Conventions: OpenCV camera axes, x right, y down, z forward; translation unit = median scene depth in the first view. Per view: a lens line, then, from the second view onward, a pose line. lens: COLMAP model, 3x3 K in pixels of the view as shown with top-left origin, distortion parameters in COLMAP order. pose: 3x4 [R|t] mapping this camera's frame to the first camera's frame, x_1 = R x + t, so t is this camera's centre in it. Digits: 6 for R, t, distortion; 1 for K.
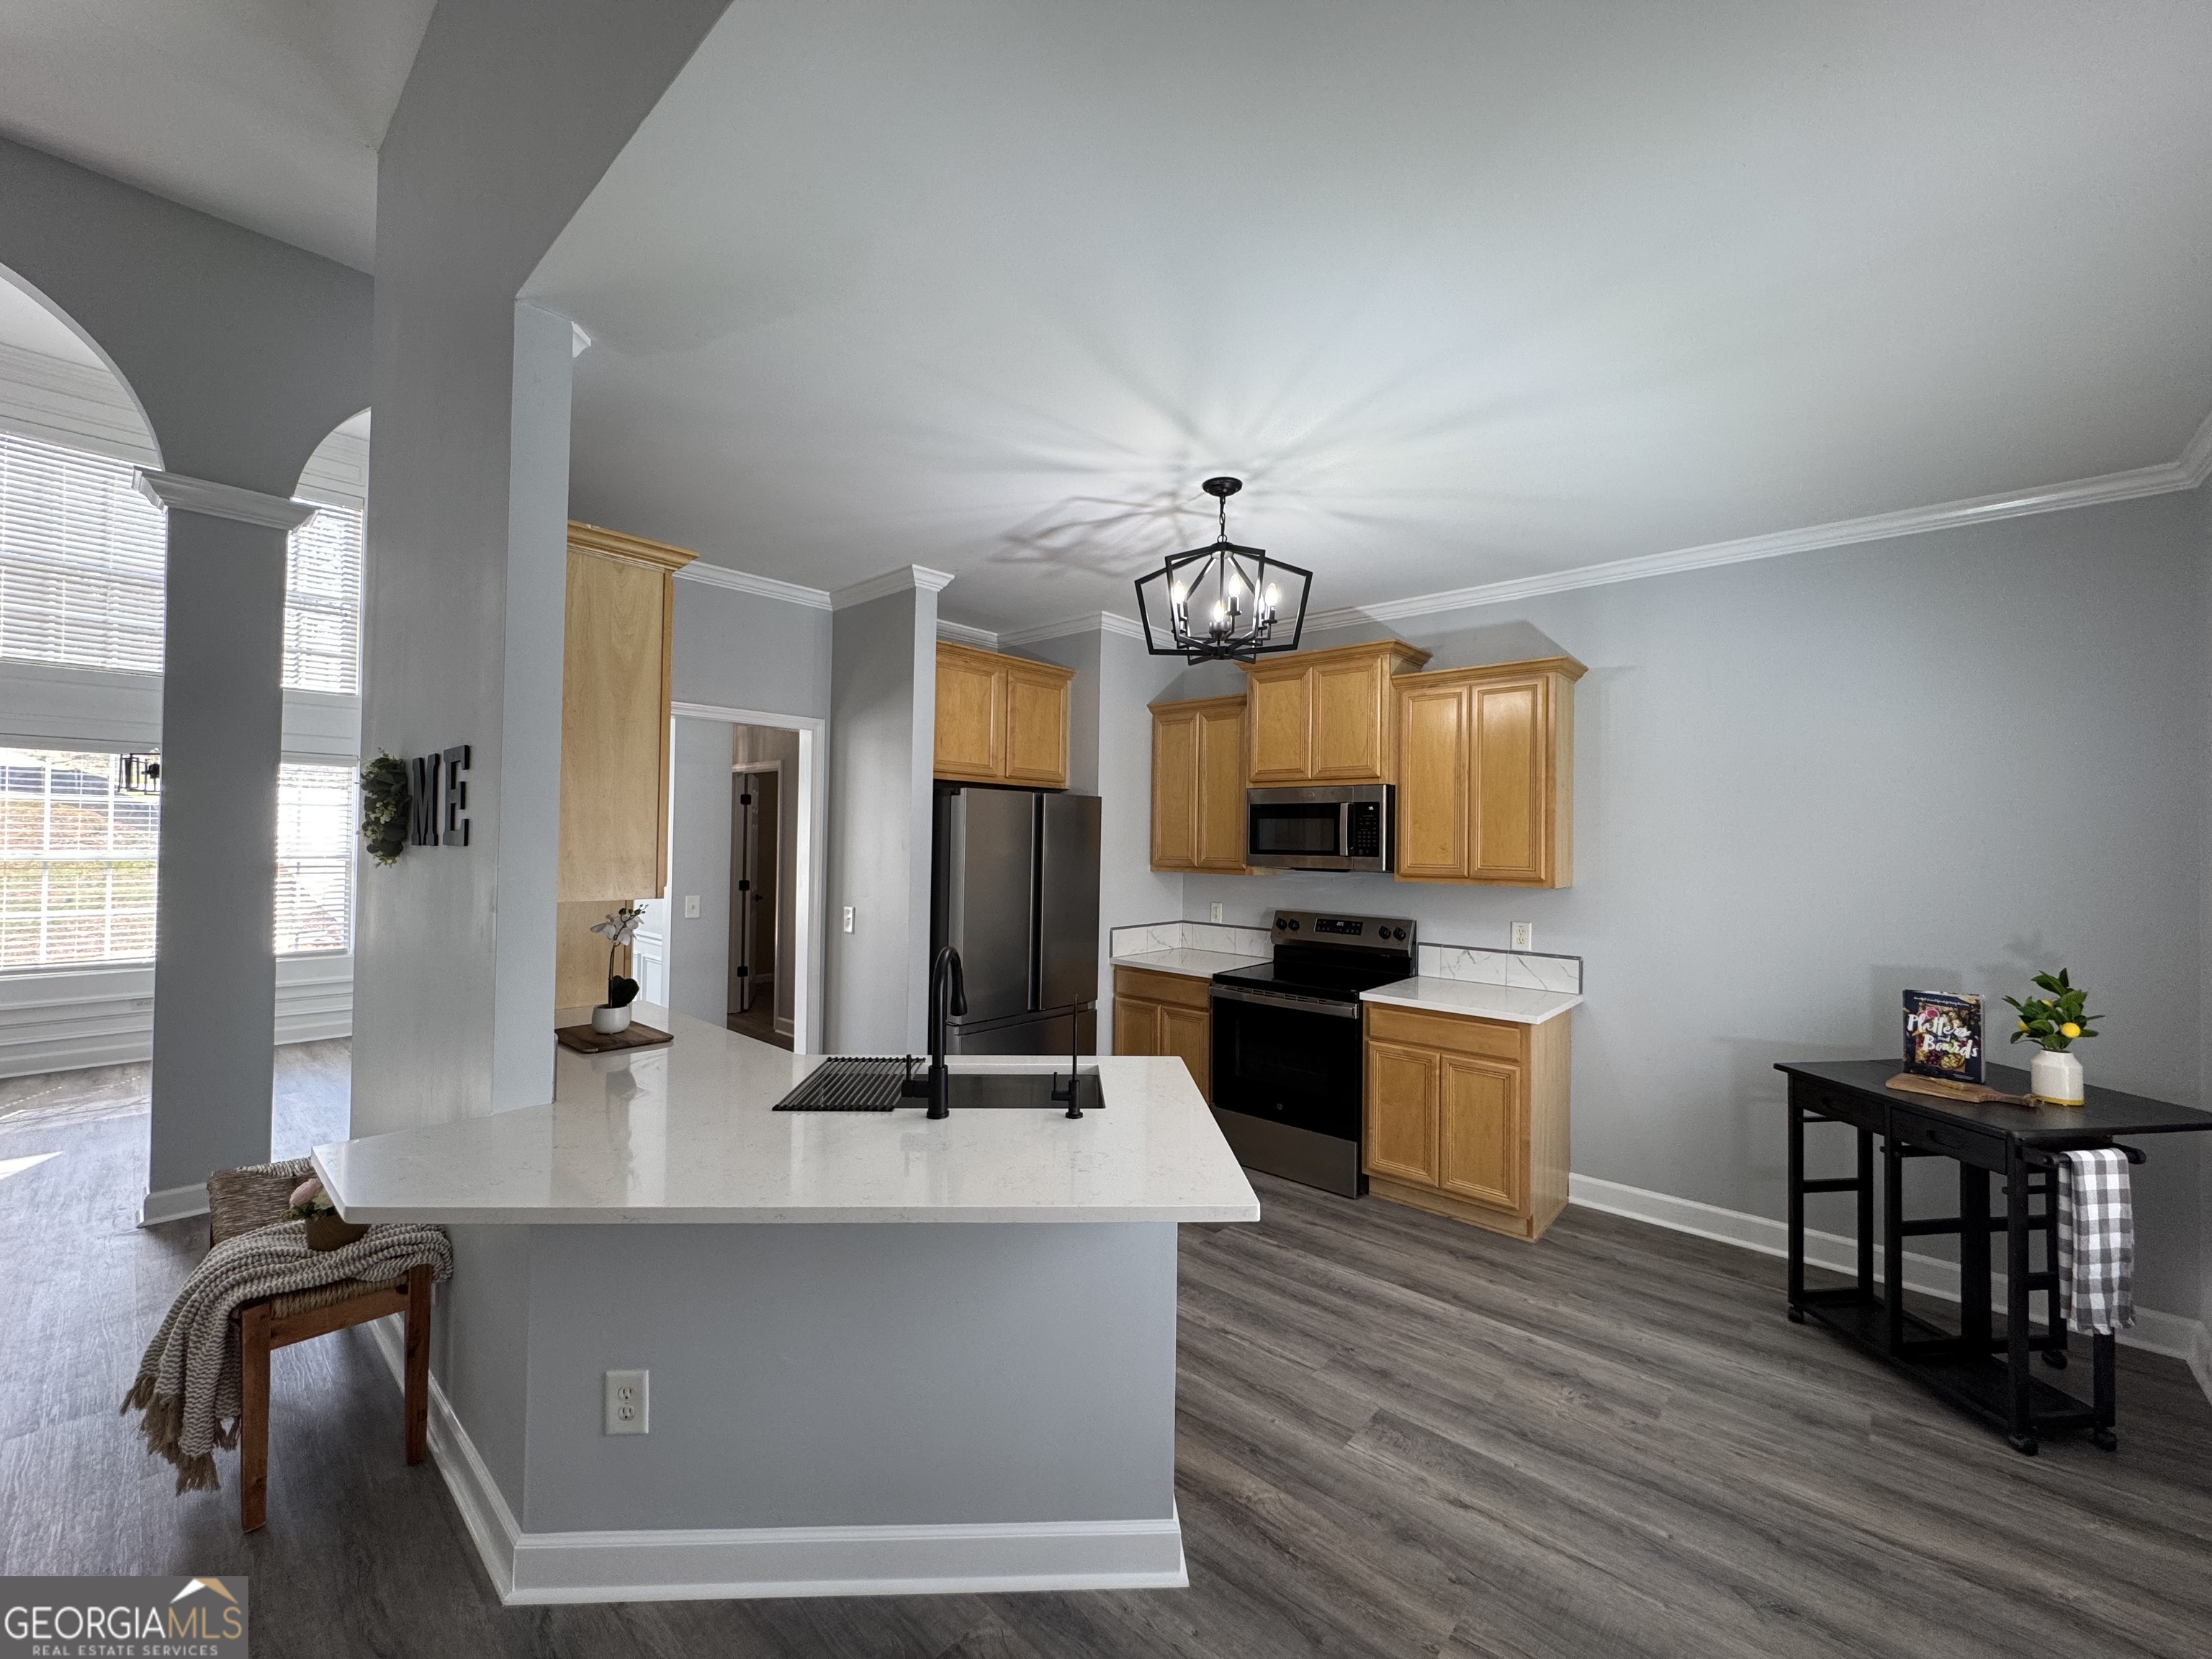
lens RADIAL K [[882.7, 0, 1101.9], [0, 882.7, 826.9], [0, 0, 1]] dist [-0.003171, 0.000709]
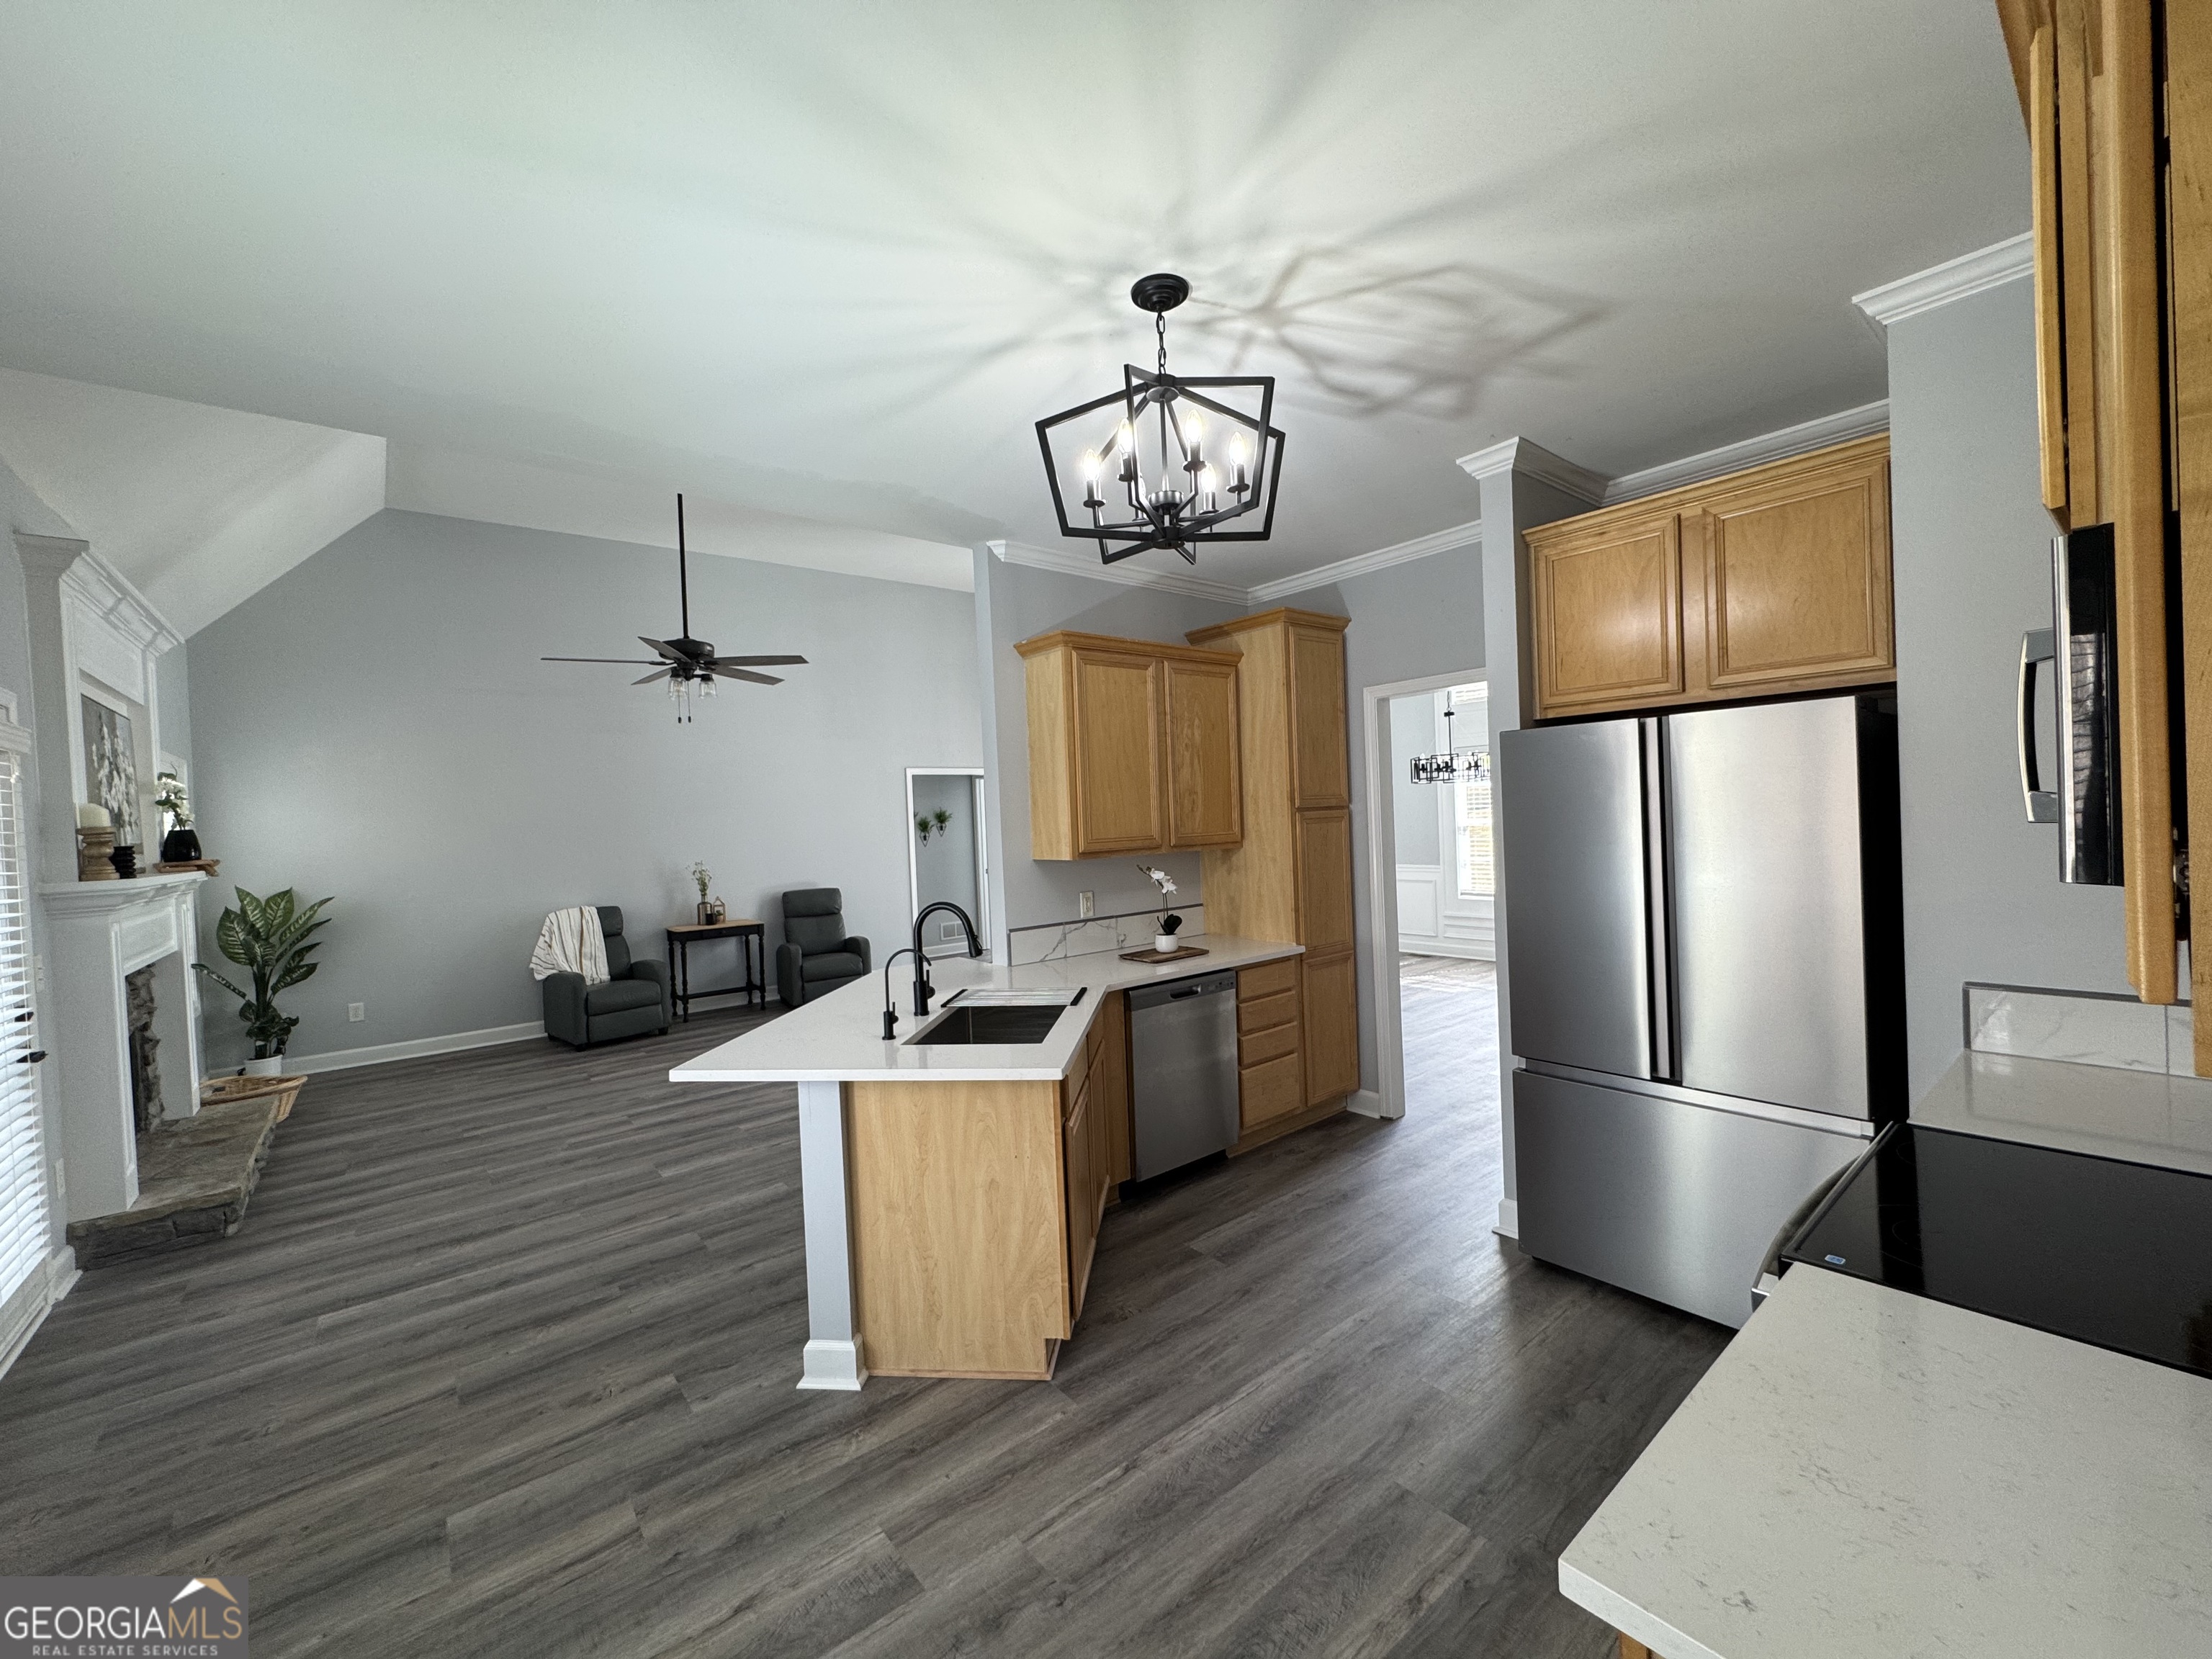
lens RADIAL K [[882.7, 0, 1101.9], [0, 882.7, 826.9], [0, 0, 1]] dist [-0.003171, 0.000709]
pose [[-0.151945, 0.001360, -0.988388, 0.807117], [0.050262, 0.998716, -0.006353, 0.028913], [0.987110, -0.050643, -0.151818, 1.021622]]
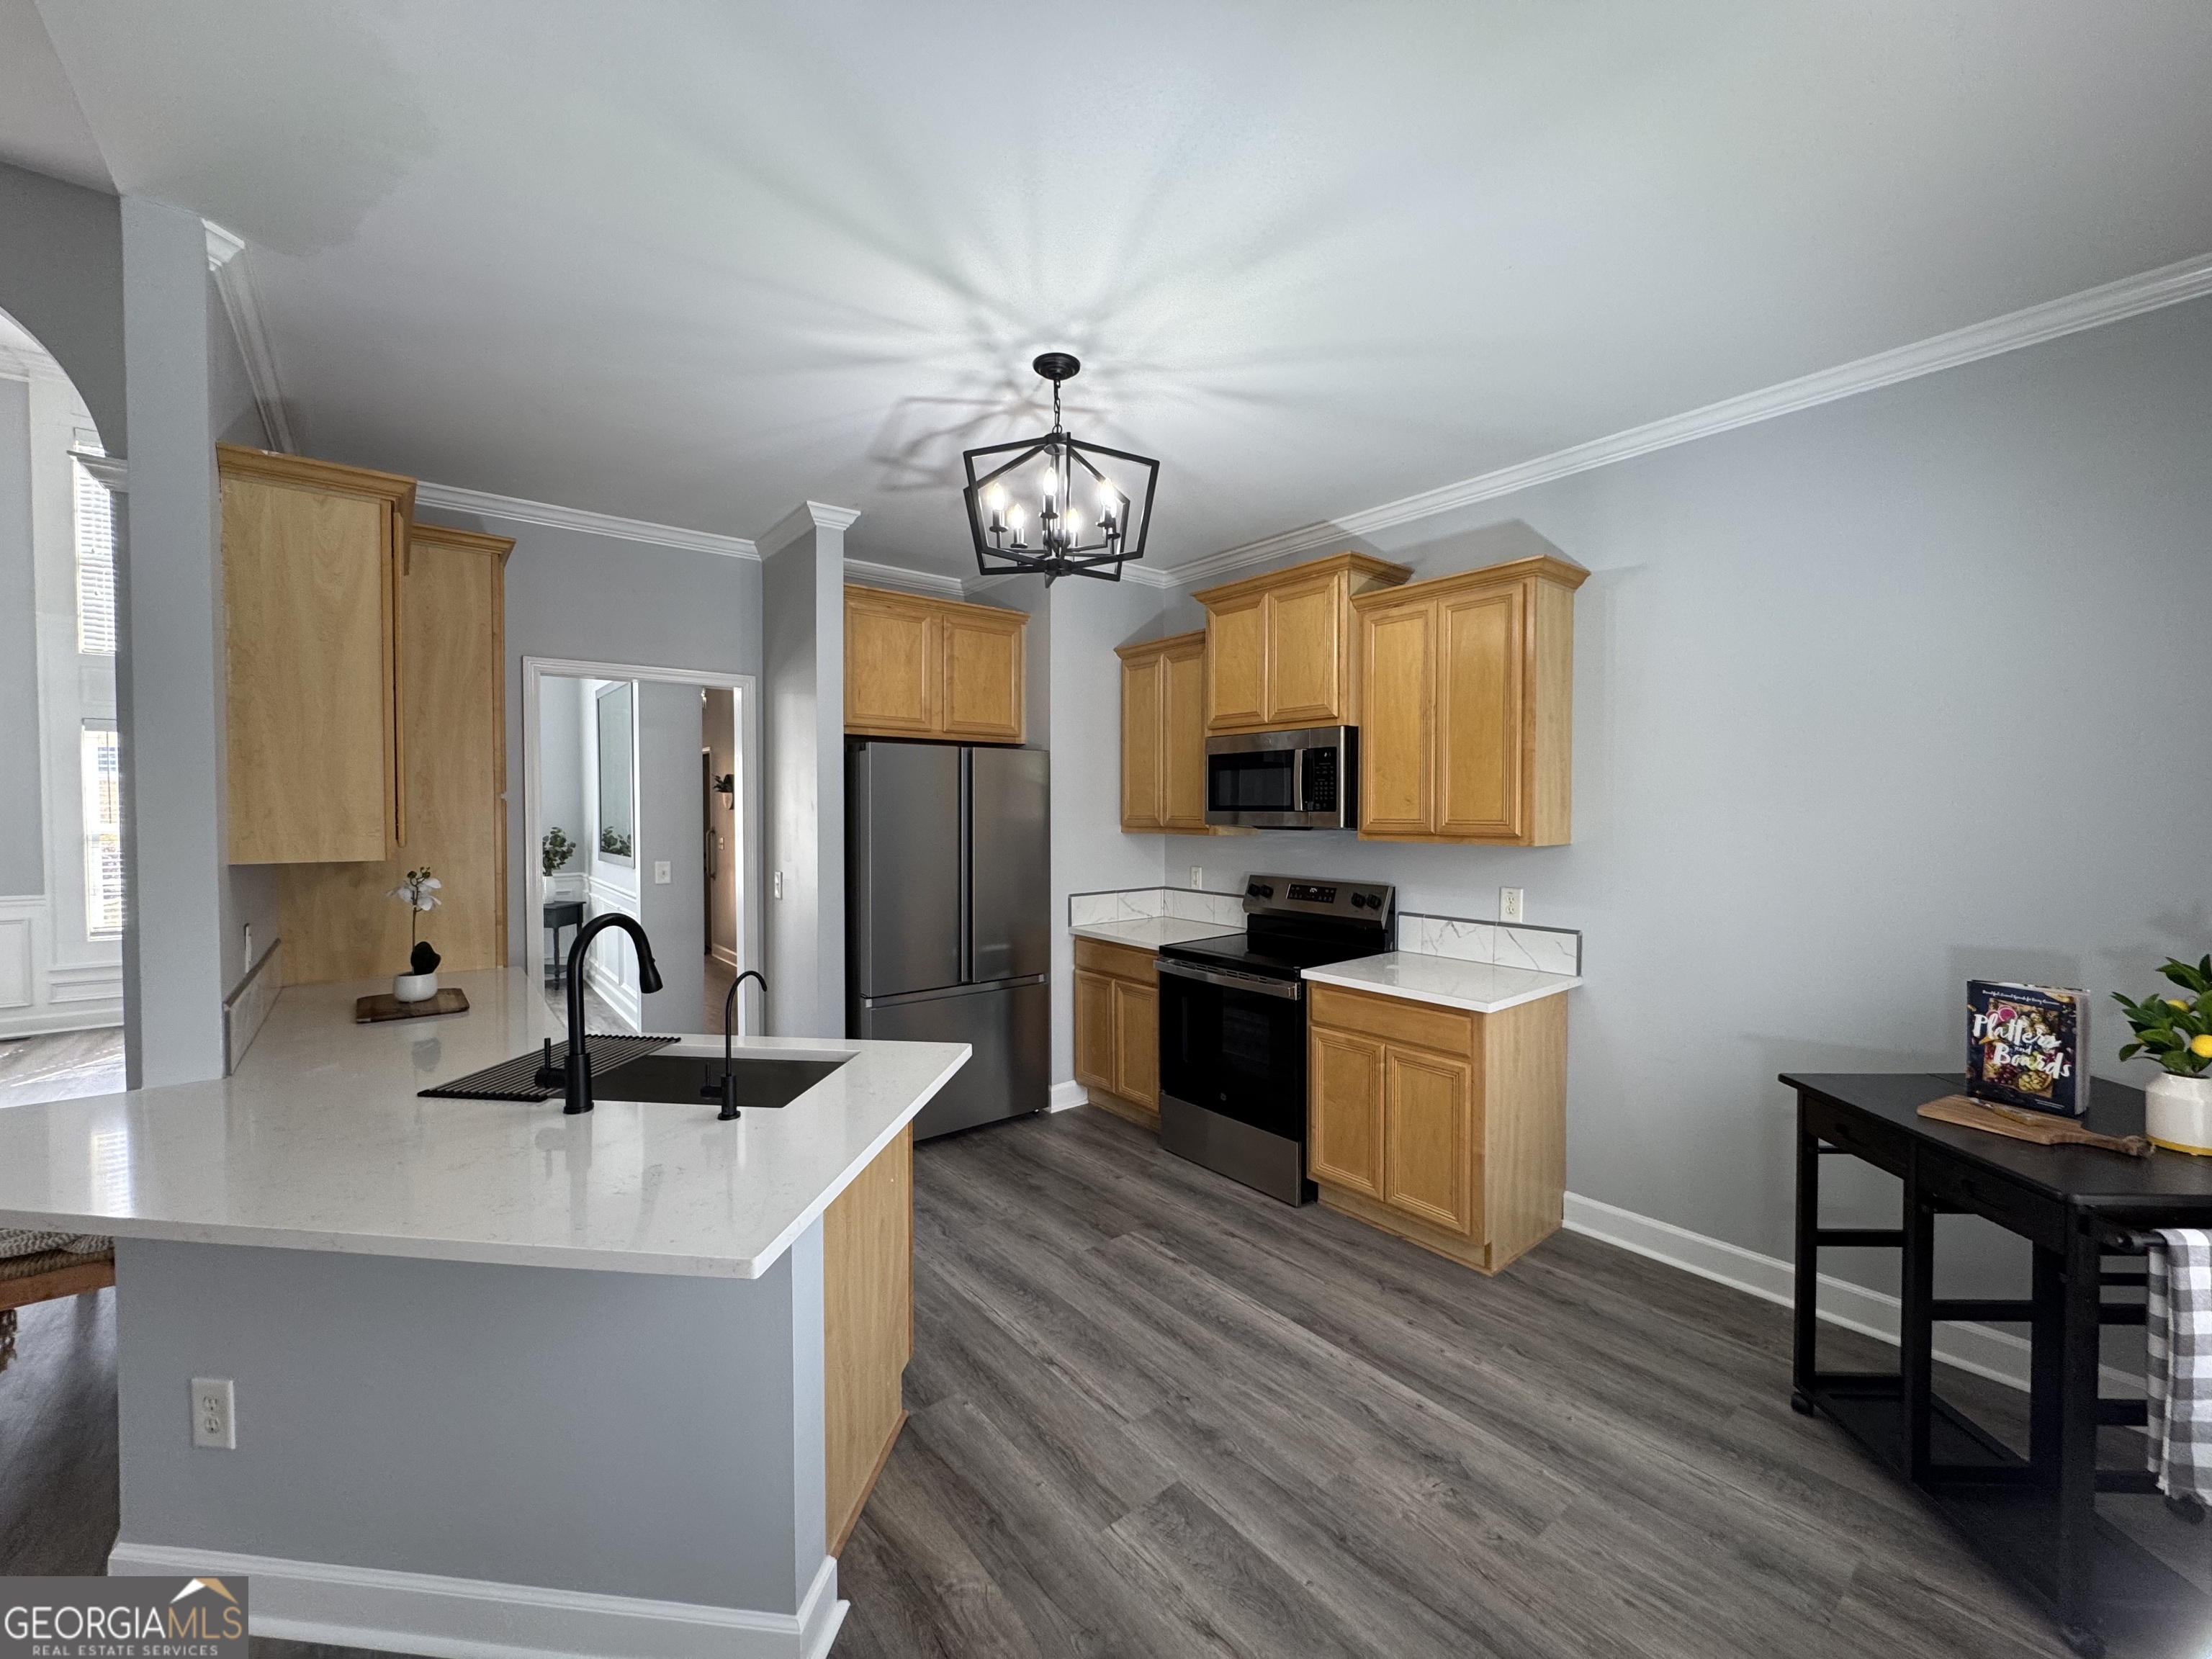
lens RADIAL K [[882.7, 0, 1101.9], [0, 882.7, 826.9], [0, 0, 1]] dist [-0.003171, 0.000709]
pose [[0.986895, -0.010311, -0.161035, 0.303877], [0.016063, 0.999277, 0.034457, 0.021156], [0.160563, -0.036592, 0.986347, 0.164918]]
